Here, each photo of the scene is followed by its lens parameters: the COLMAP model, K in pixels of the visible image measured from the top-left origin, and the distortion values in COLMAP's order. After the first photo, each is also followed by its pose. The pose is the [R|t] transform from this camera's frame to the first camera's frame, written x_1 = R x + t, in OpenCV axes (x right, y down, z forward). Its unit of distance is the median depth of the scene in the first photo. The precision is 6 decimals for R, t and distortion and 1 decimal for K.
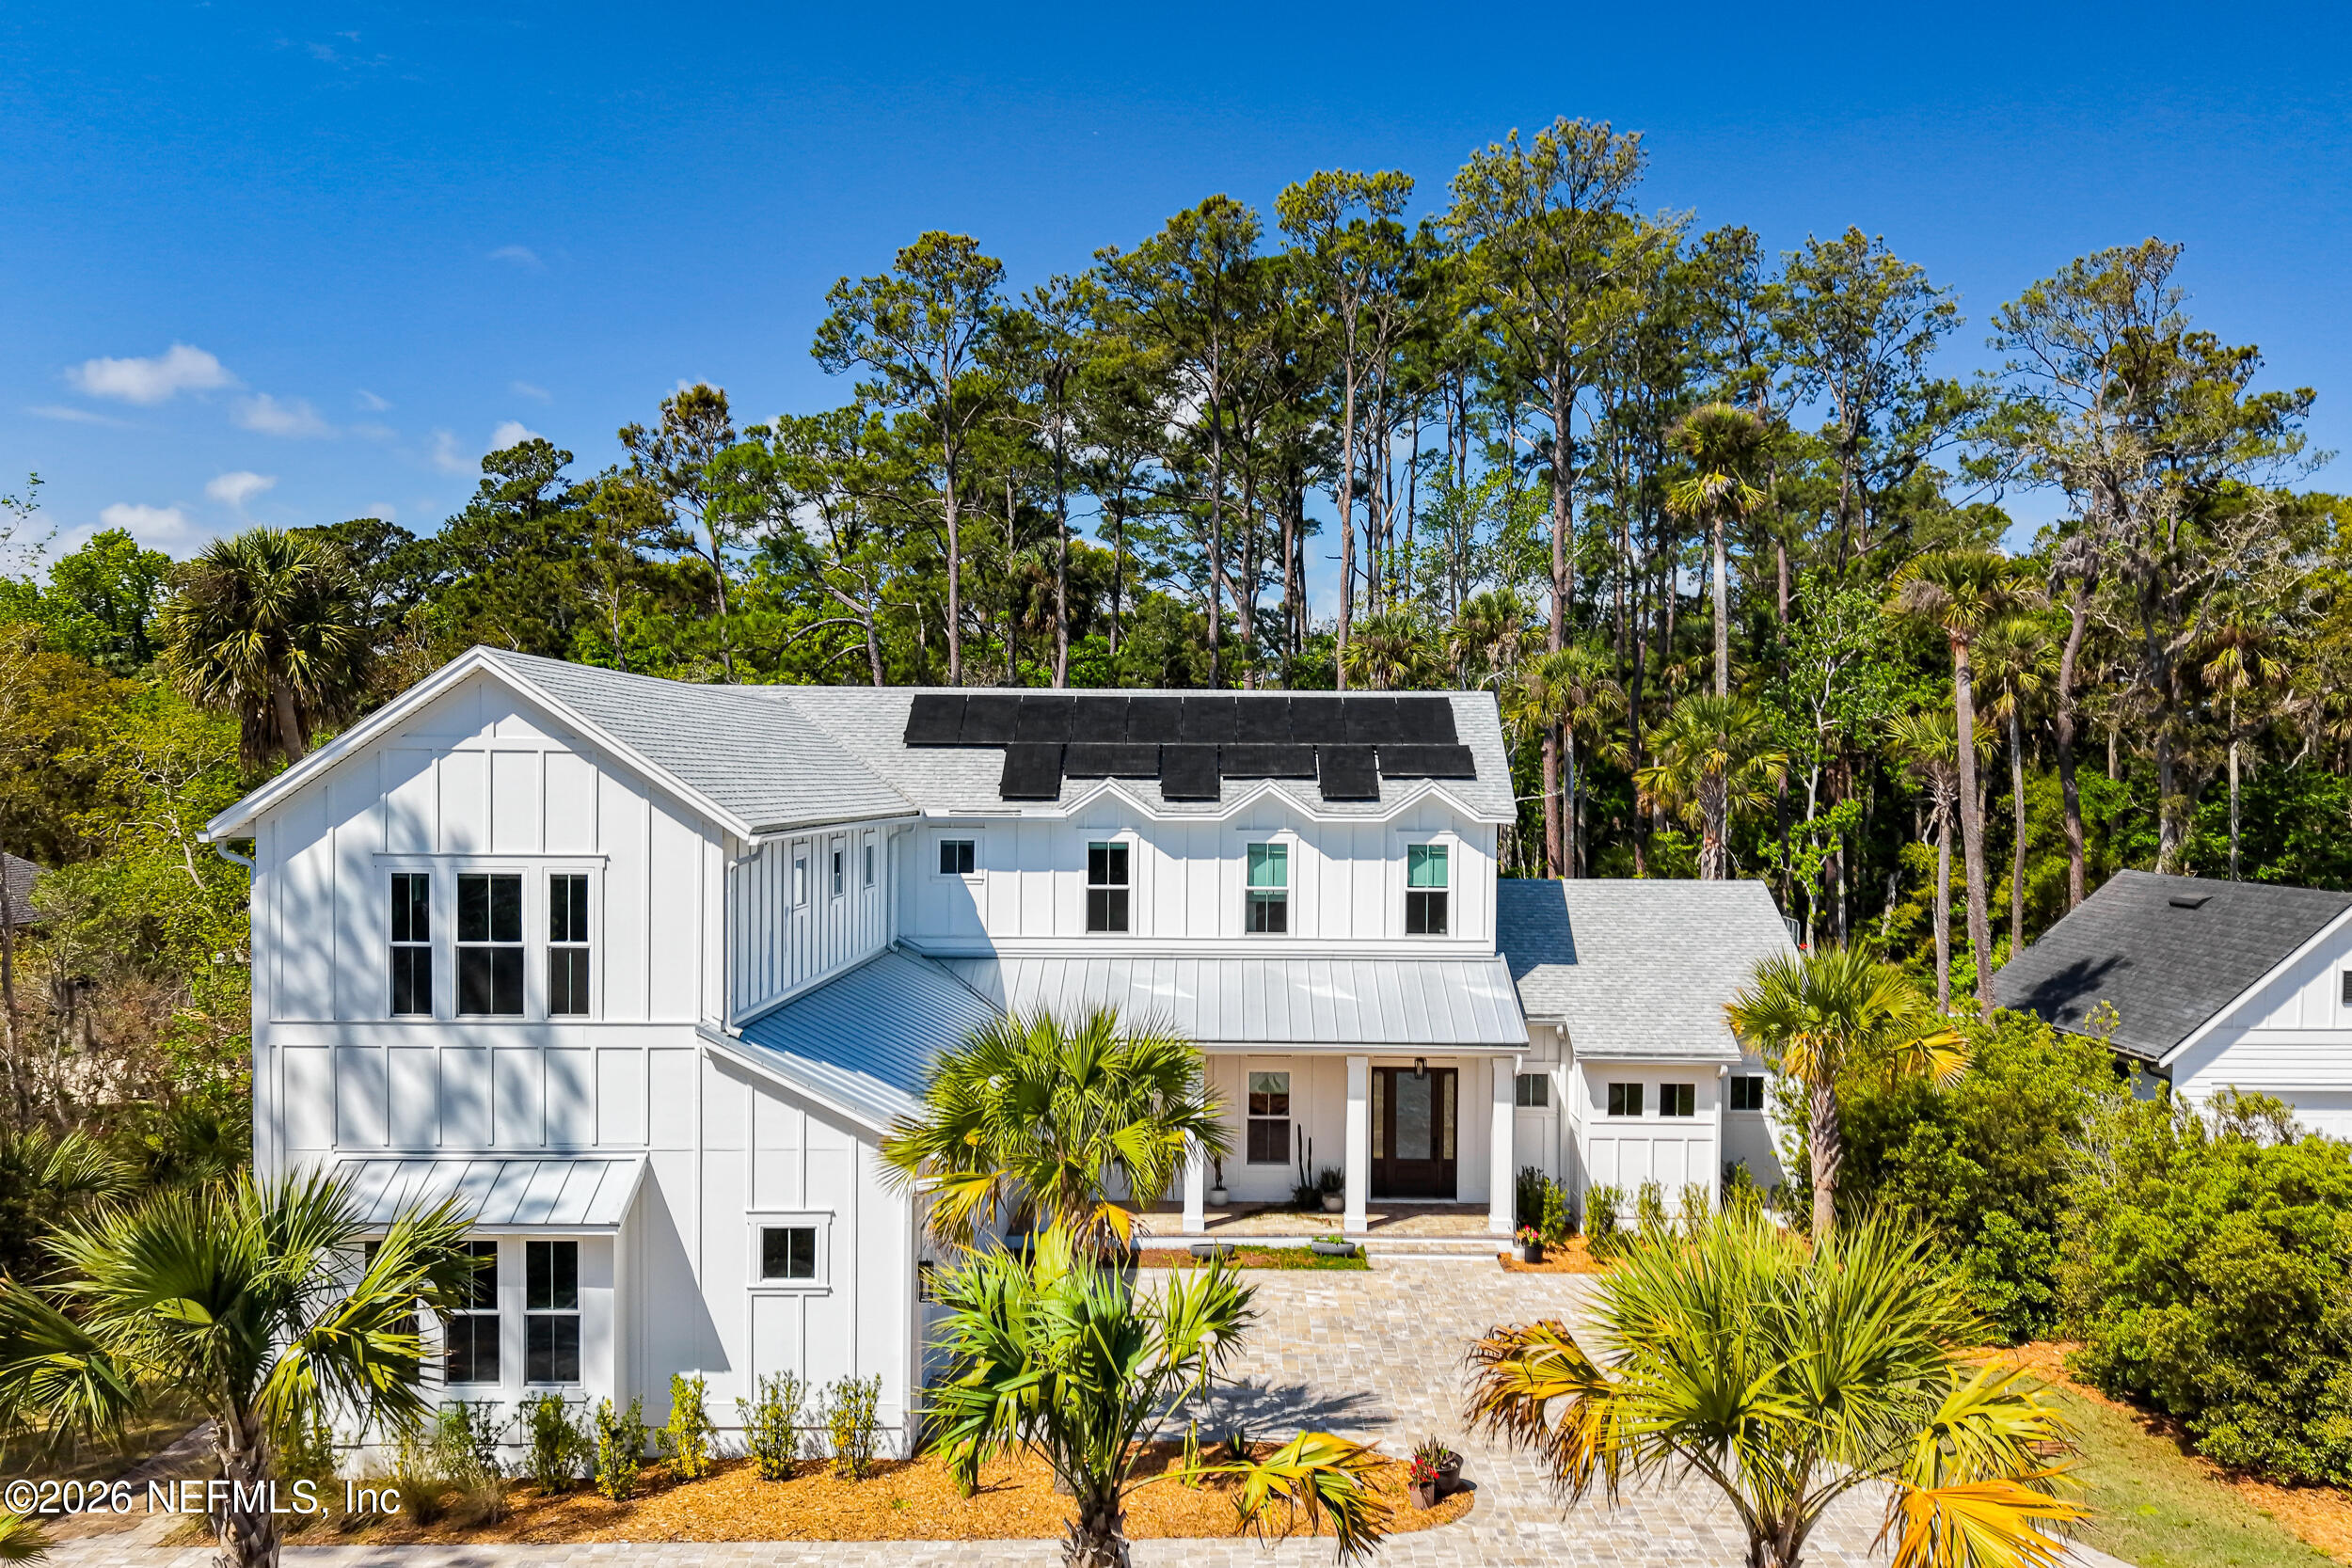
lens RADIAL K [[1985.4, 0, 1250.5], [0, 1985.4, 833.3], [0, 0, 1]] dist [0.039080, -0.007700]
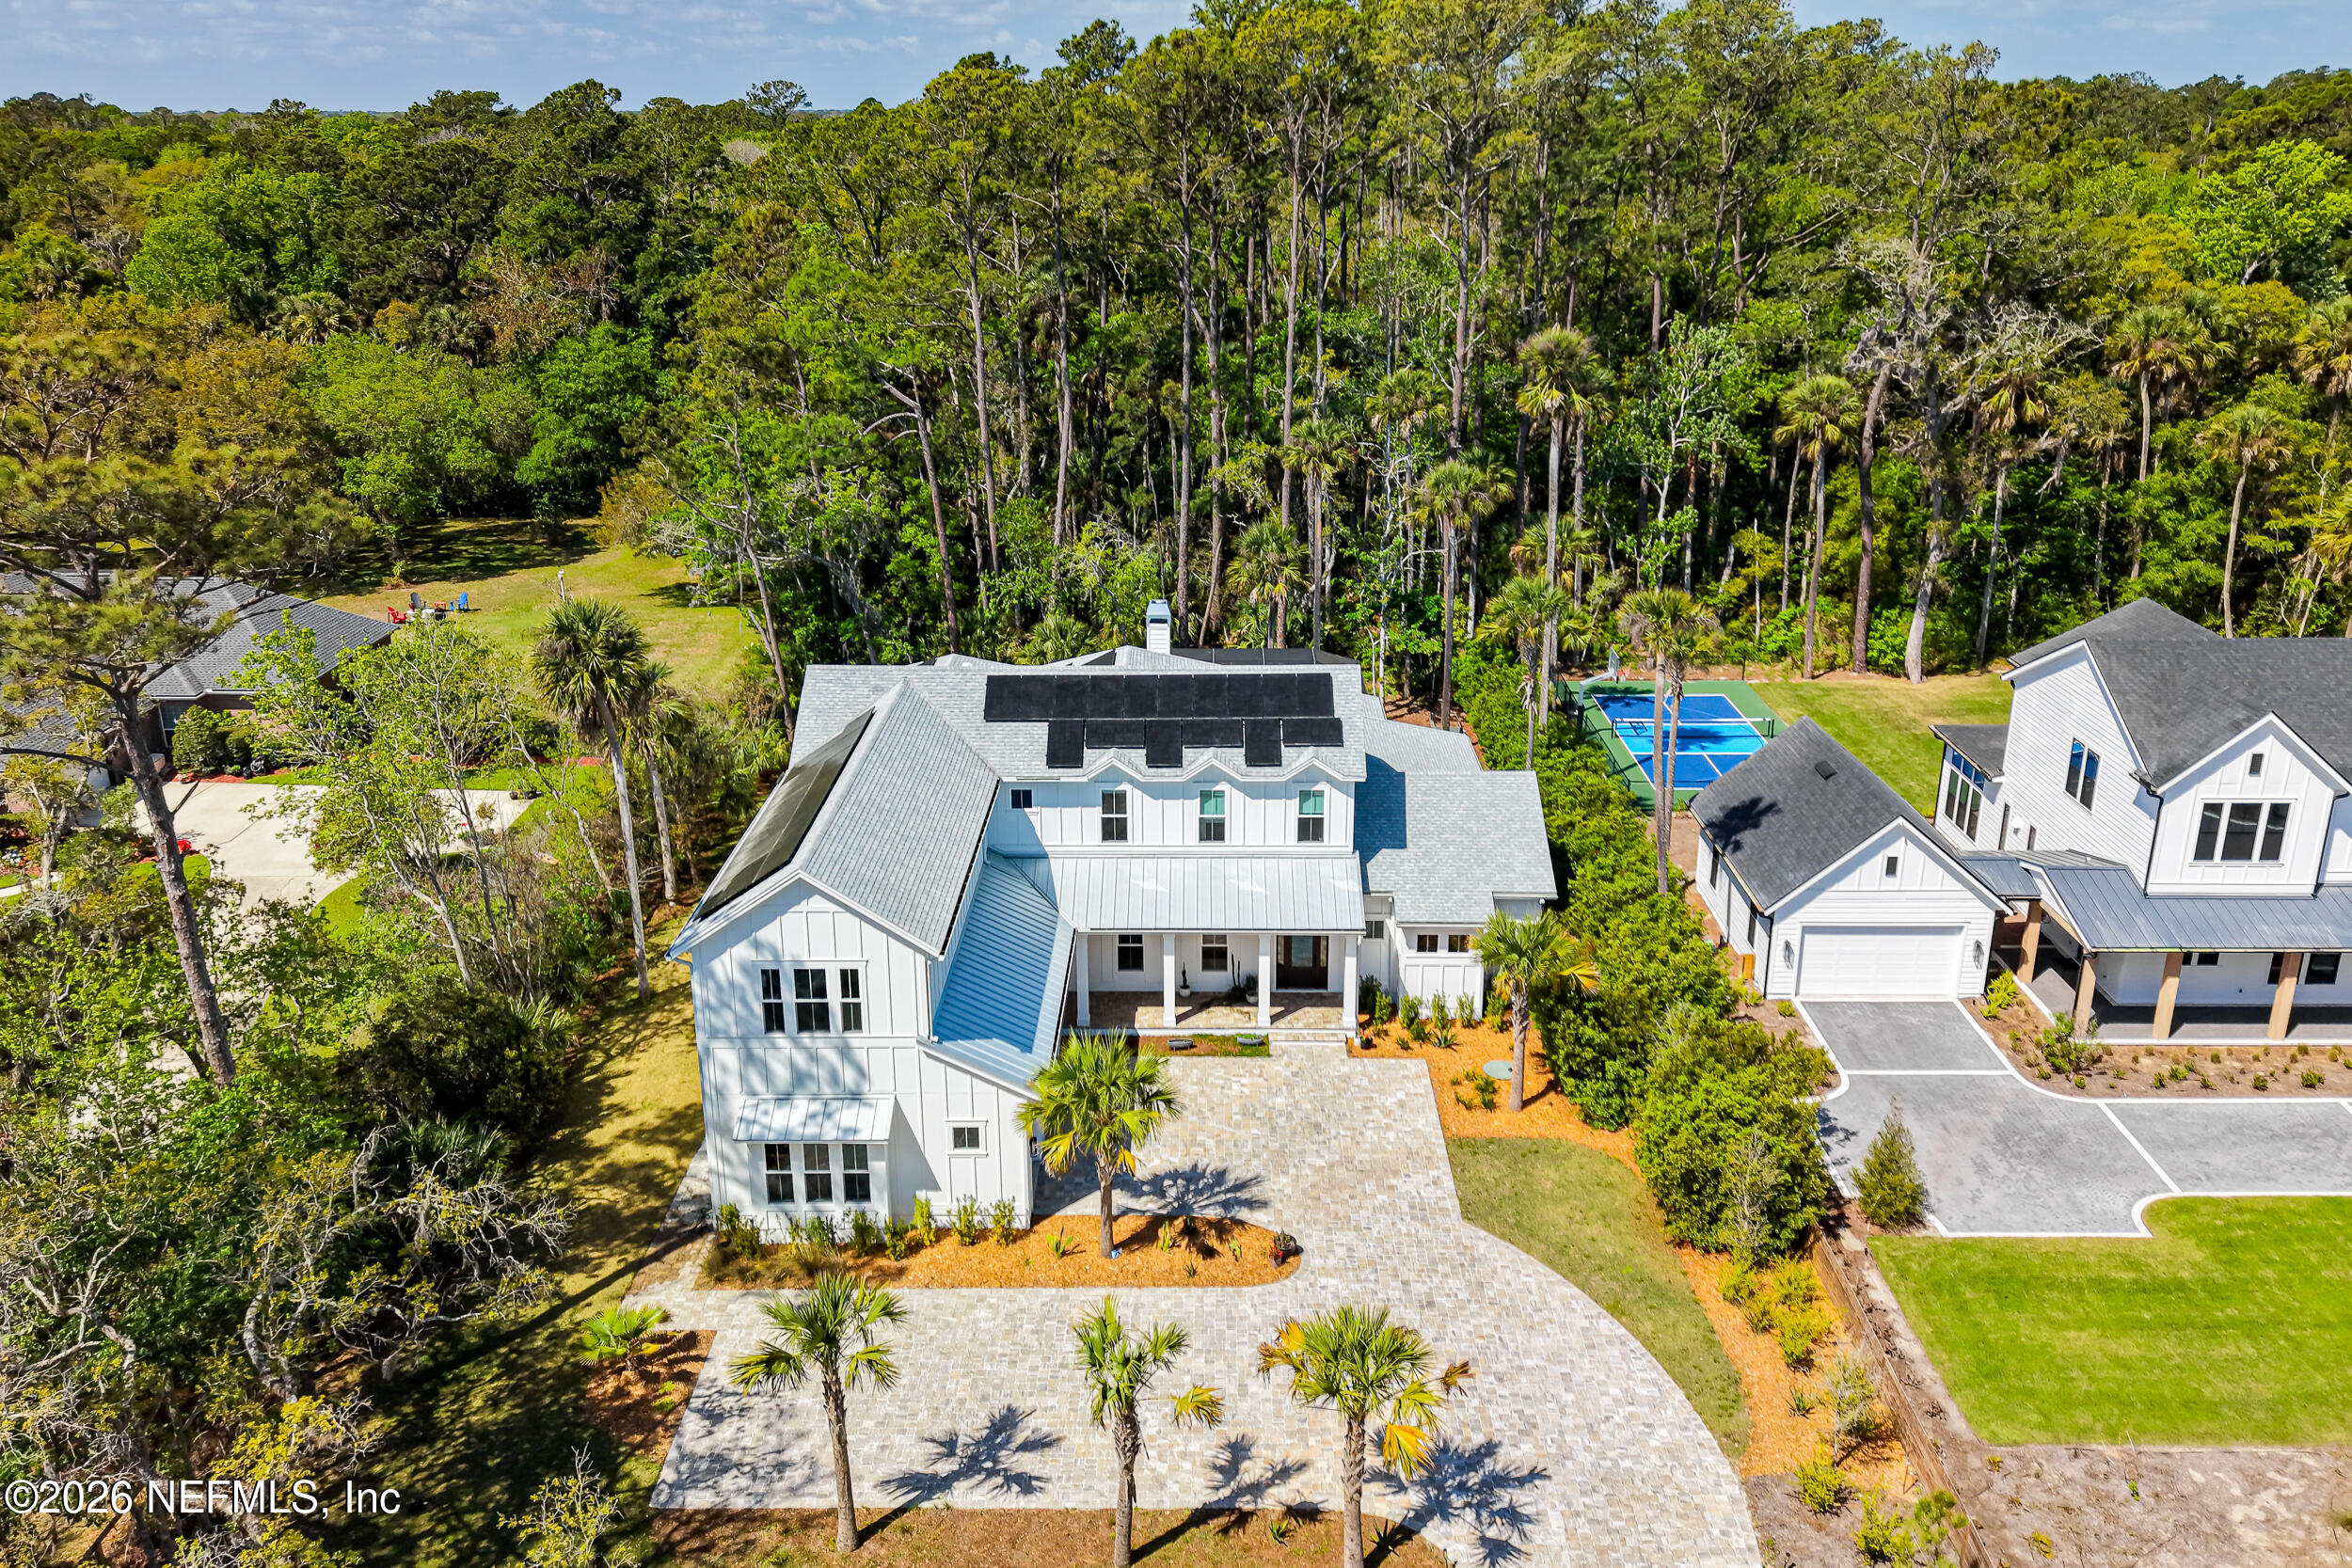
lens RADIAL K [[1916.8, 0, 1170.5], [0, 1916.8, 806.9], [0, 0, 1]] dist [0.110415, -0.133921]
pose [[0.999359, -0.002680, -0.035704, 0.030449], [0.013734, 0.949615, 0.313118, -0.470965], [0.033066, -0.313408, 0.949043, -0.487740]]
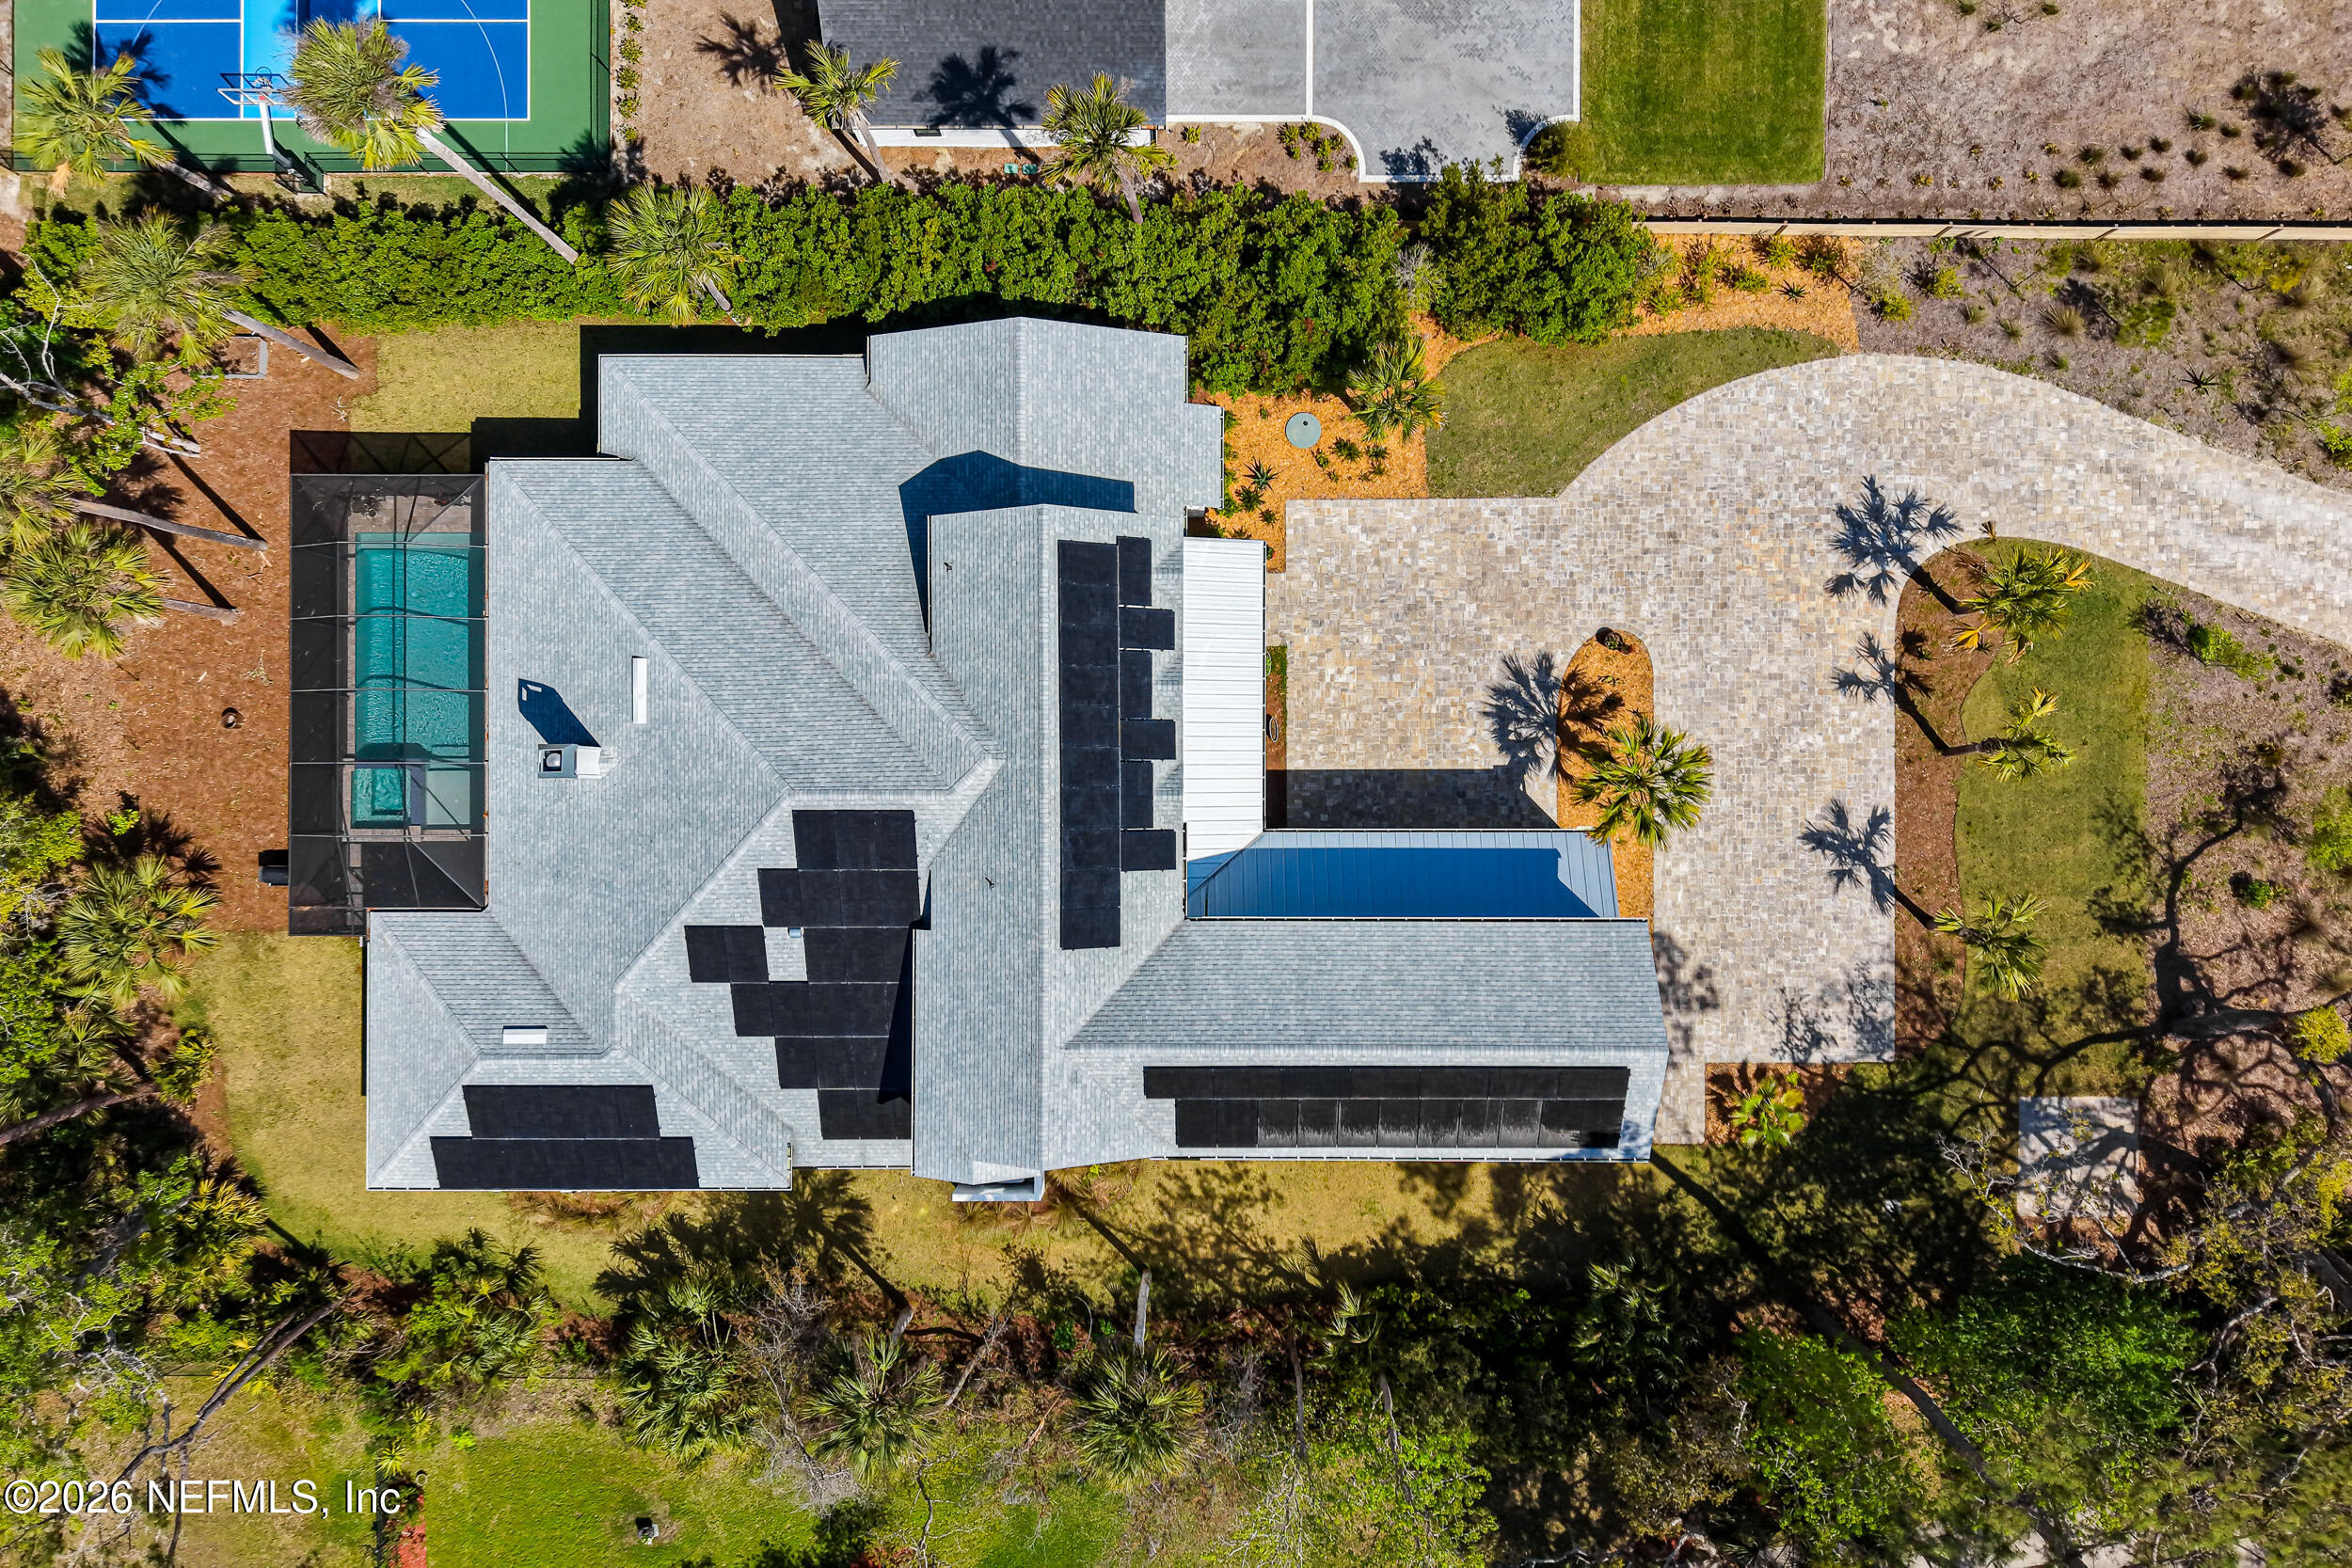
lens RADIAL K [[1857.7, 0, 1168.5], [0, 1857.7, 781.4], [0, 0, 1]] dist [0.033690, -0.037783]
pose [[0.008937, -0.999959, -0.001725, -0.058627], [0.035481, -0.001407, 0.999369, -1.373185], [-0.999330, -0.008993, 0.035466, 0.948614]]
